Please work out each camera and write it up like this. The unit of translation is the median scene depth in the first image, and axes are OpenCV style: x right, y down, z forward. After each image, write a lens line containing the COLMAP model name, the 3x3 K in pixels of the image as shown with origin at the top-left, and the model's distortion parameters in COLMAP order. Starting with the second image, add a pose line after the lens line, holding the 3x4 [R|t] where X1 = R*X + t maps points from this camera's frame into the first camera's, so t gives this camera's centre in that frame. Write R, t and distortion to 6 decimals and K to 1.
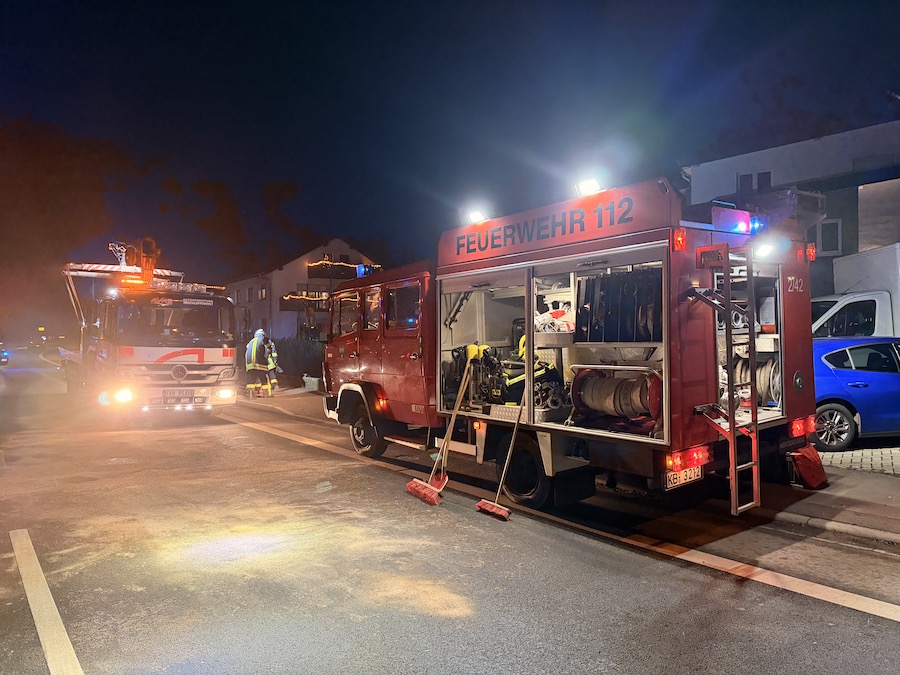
lens RADIAL K [[648.2, 0, 450.0], [0, 648.2, 337.5], [0, 0, 1]] dist [-0.009590, -0.006652]
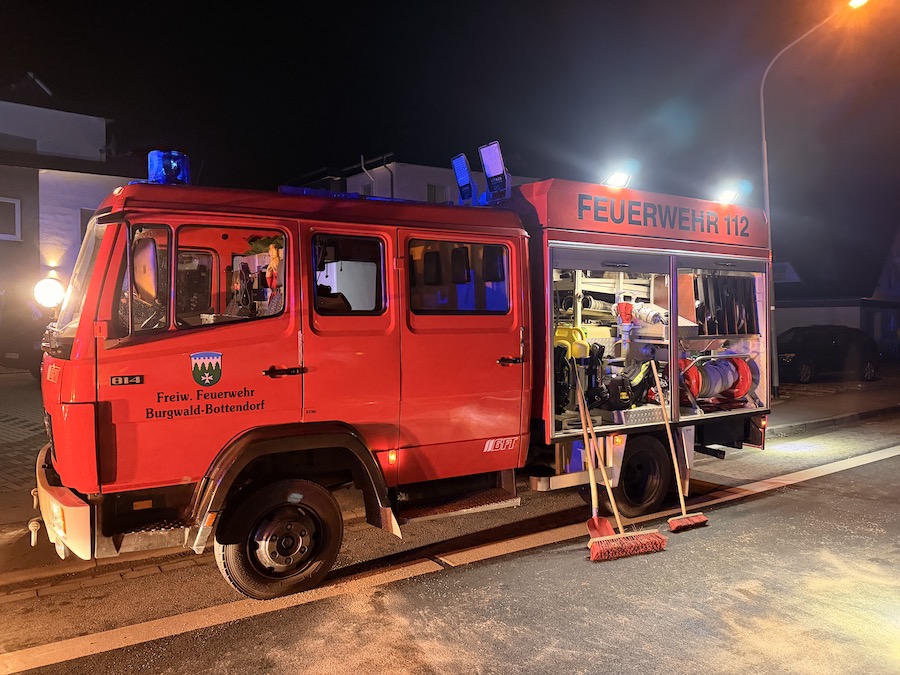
lens RADIAL K [[648.2, 0, 450.0], [0, 648.2, 337.5], [0, 0, 1]] dist [-0.009590, -0.006652]
pose [[0.071539, -0.006098, 0.997419, -0.801880], [0.003519, 0.999977, 0.005861, 0.003696], [-0.997432, 0.003091, 0.071559, 1.194465]]
